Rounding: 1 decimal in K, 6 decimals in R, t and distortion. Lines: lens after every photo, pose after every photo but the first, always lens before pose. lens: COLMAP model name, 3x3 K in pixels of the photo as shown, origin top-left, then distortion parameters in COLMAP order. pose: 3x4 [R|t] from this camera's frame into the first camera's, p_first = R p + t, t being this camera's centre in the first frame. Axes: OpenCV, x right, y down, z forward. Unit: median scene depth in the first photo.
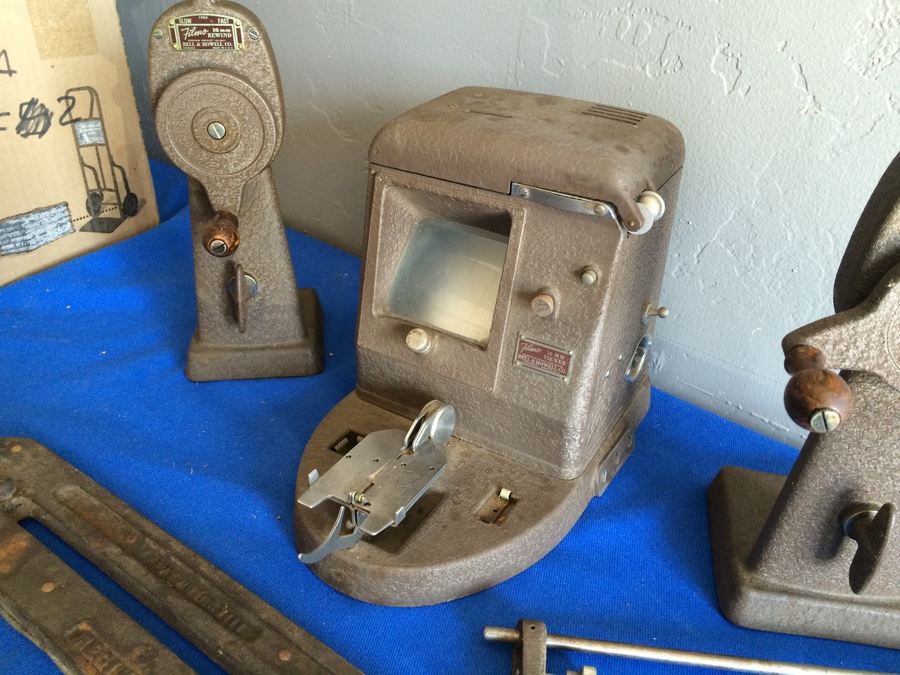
lens RADIAL K [[774.1, 0, 451.8], [0, 774.1, 336.8], [0, 0, 1]] dist [0.082780, -0.117311]
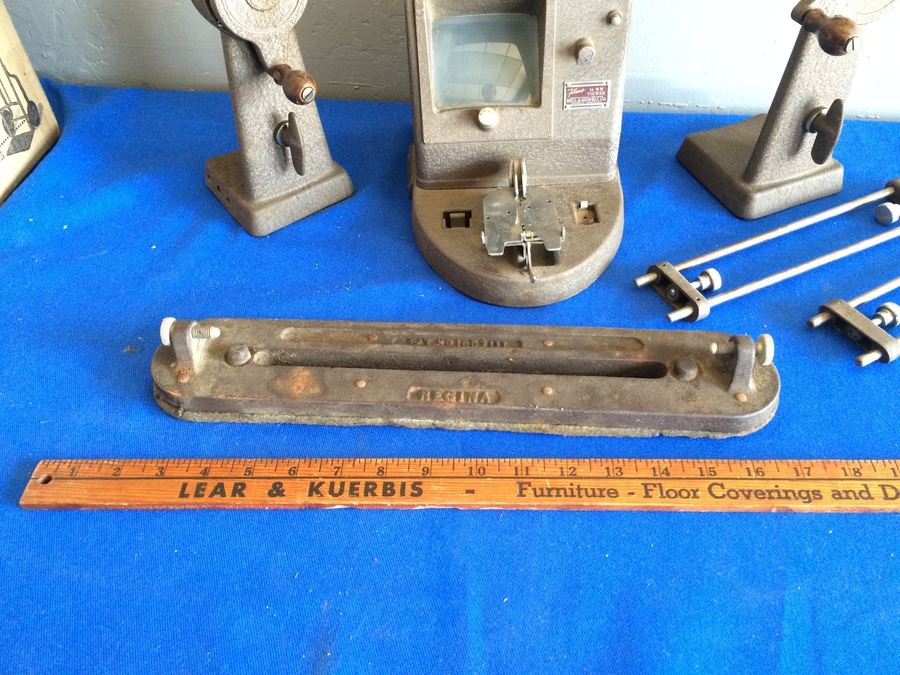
lens RADIAL K [[774.1, 0, 447.3], [0, 774.1, 338.0], [0, 0, 1]] dist [0.082780, -0.117311]
pose [[0.850940, -0.412208, 0.325555, -0.649558], [0.324814, 0.900030, 0.290589, -0.060688], [-0.412793, -0.141529, 0.899762, -0.161522]]
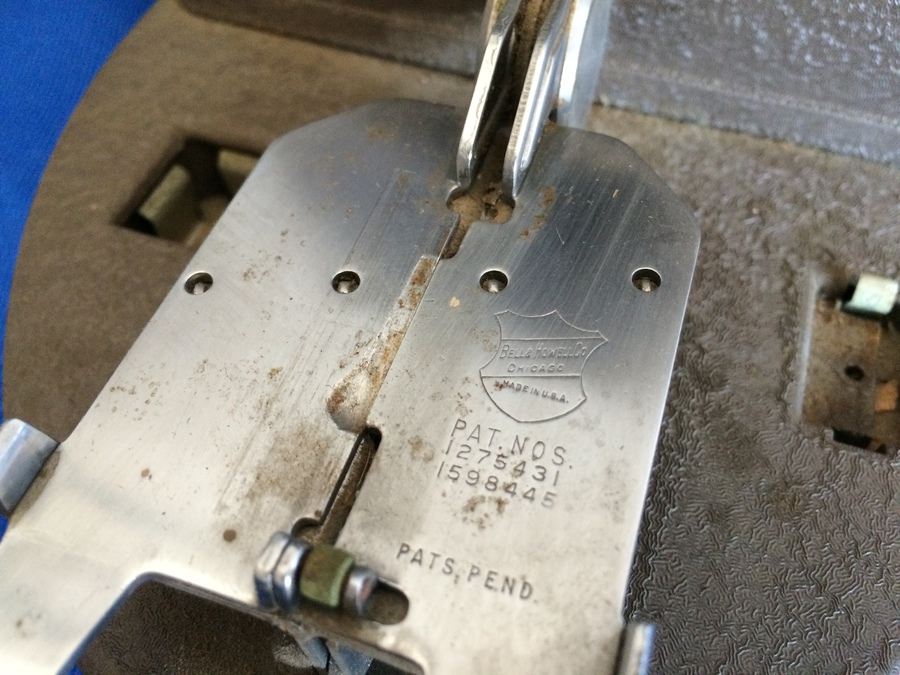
lens RADIAL K [[774.1, 0, 451.1], [0, 774.1, 335.0], [0, 0, 1]] dist [0.082780, -0.117311]
pose [[0.975720, -0.191780, 0.105791, -0.088342], [0.131224, 0.898594, 0.418699, 0.086202], [-0.175361, -0.394650, 0.901942, 0.754855]]
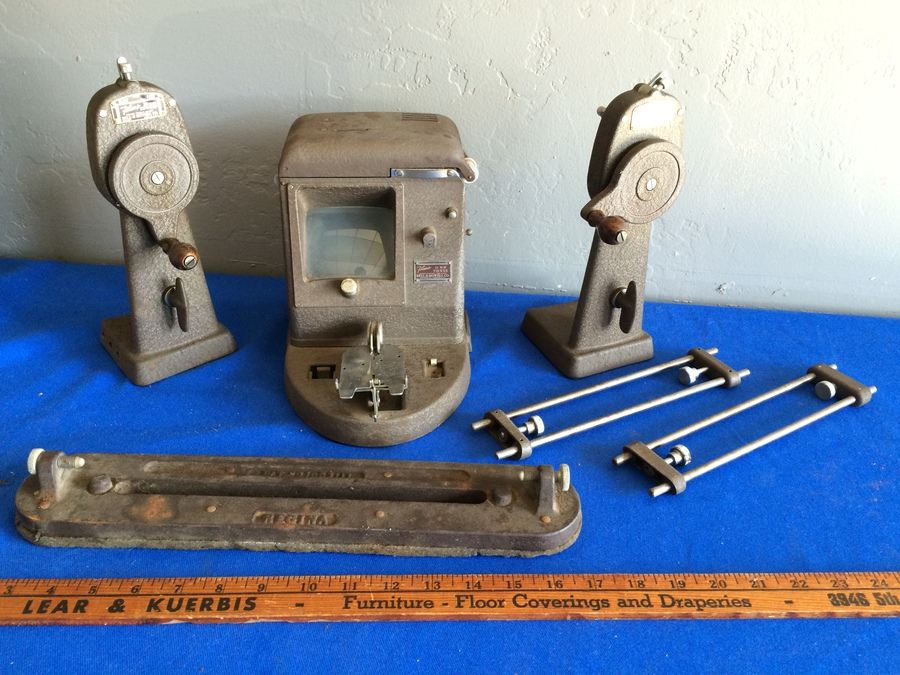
lens RADIAL K [[774.1, 0, 450.6], [0, 774.1, 338.6], [0, 0, 1]] dist [0.082780, -0.117311]
pose [[0.822019, -0.302058, 0.482749, -0.624159], [0.297077, 0.950697, 0.088995, 0.024707], [-0.485830, 0.070258, 0.871225, -0.383577]]
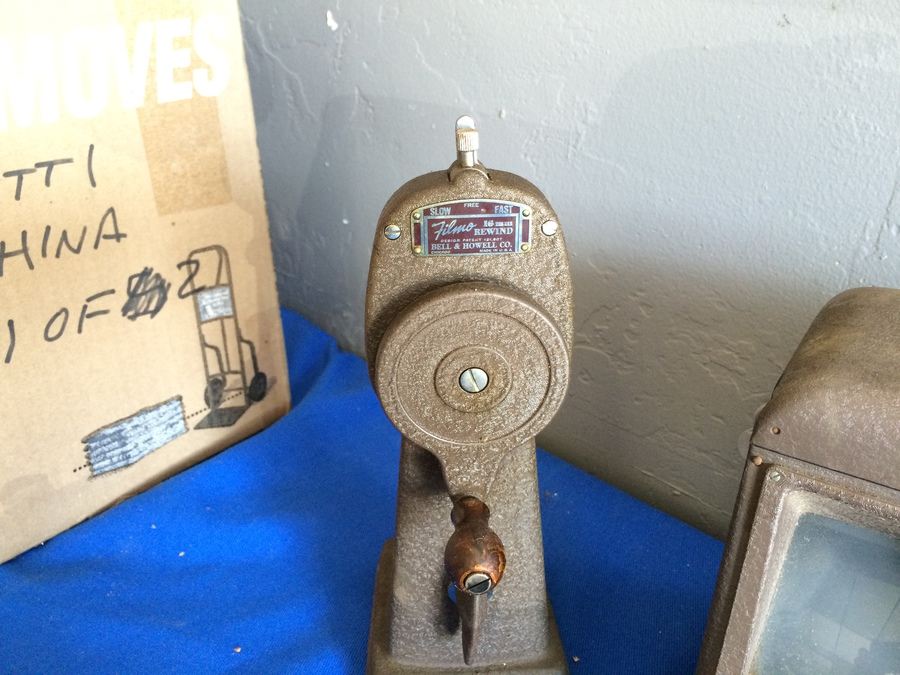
lens RADIAL K [[774.1, 0, 452.9], [0, 774.1, 337.1], [0, 0, 1]] dist [0.082780, -0.117311]
pose [[0.998348, -0.001289, -0.057445, -0.286548], [-0.003260, 0.996867, -0.079034, -0.253027], [0.057366, 0.079090, 0.995215, 0.413458]]
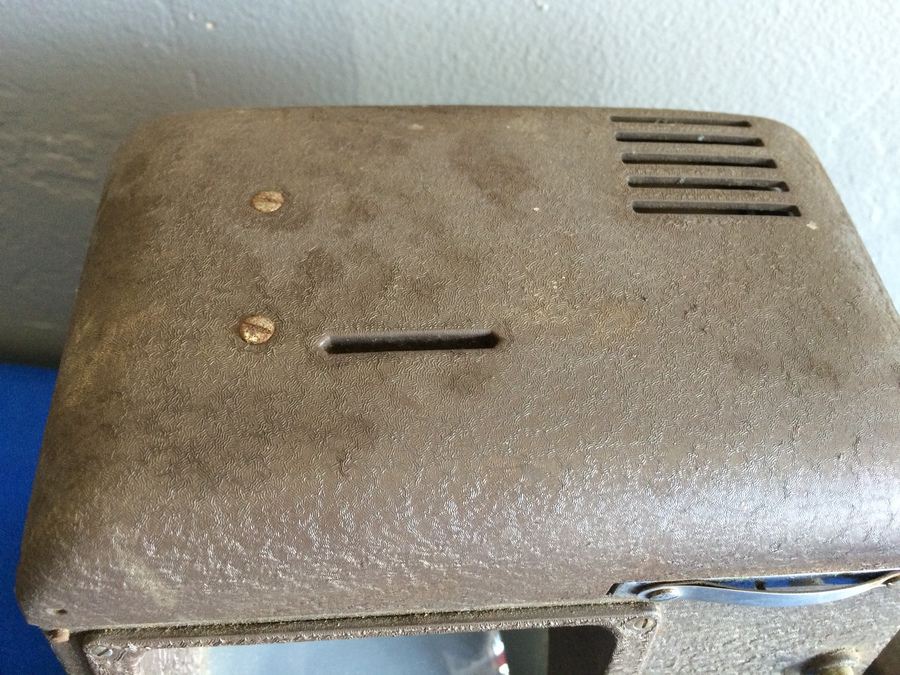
lens RADIAL K [[774.1, 0, 450.3], [0, 774.1, 322.7], [0, 0, 1]] dist [0.082780, -0.117311]
pose [[0.810963, -0.441663, 0.383761, -0.044836], [0.253057, 0.856135, 0.450550, -0.395374], [-0.527542, -0.268266, 0.806060, 0.729121]]
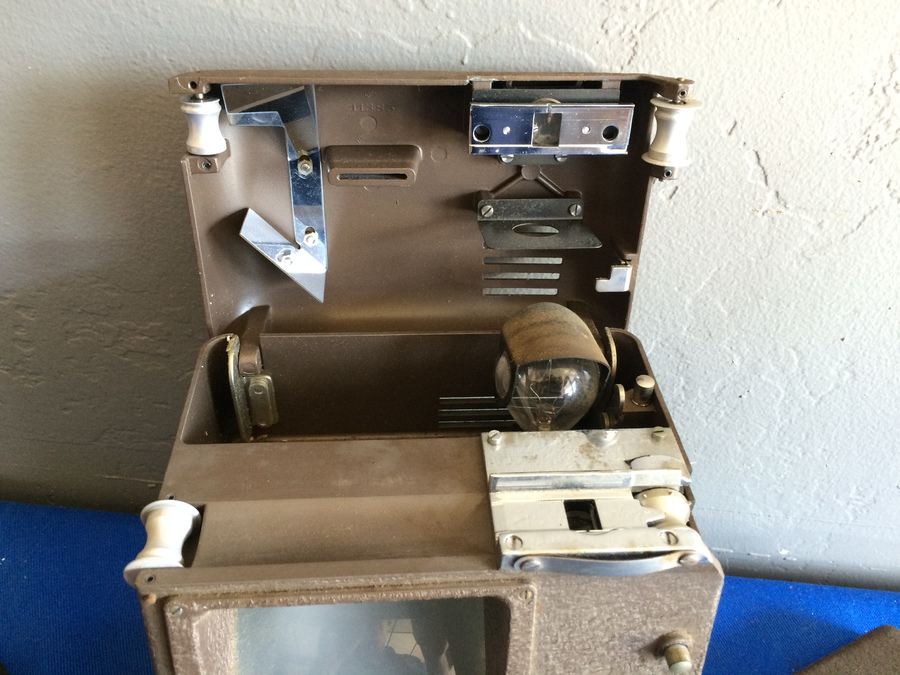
lens RADIAL K [[774.1, 0, 447.8], [0, 774.1, 332.7], [0, 0, 1]] dist [0.082780, -0.117311]
pose [[0.816588, -0.350128, 0.458905, -0.115089], [0.285334, 0.935948, 0.206364, -0.393533], [-0.501765, -0.037573, 0.864188, 0.530468]]
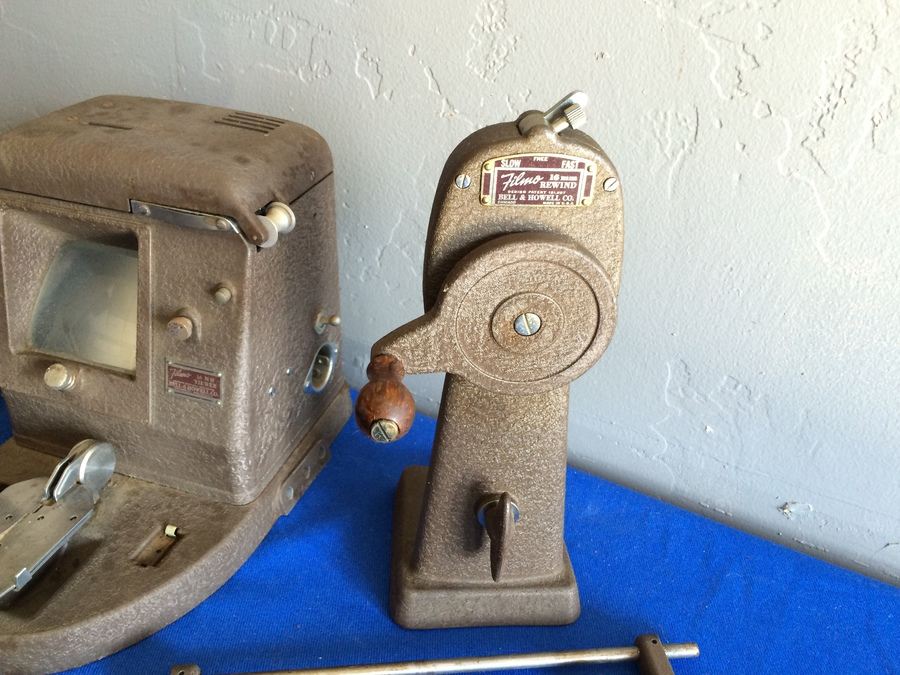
lens RADIAL K [[774.1, 0, 453.9], [0, 774.1, 336.9], [0, 0, 1]] dist [0.082780, -0.117311]
pose [[0.971964, -0.097008, 0.214186, 0.211125], [0.095743, 0.995273, 0.016300, -0.012307], [-0.214755, 0.004664, 0.976657, 0.004488]]
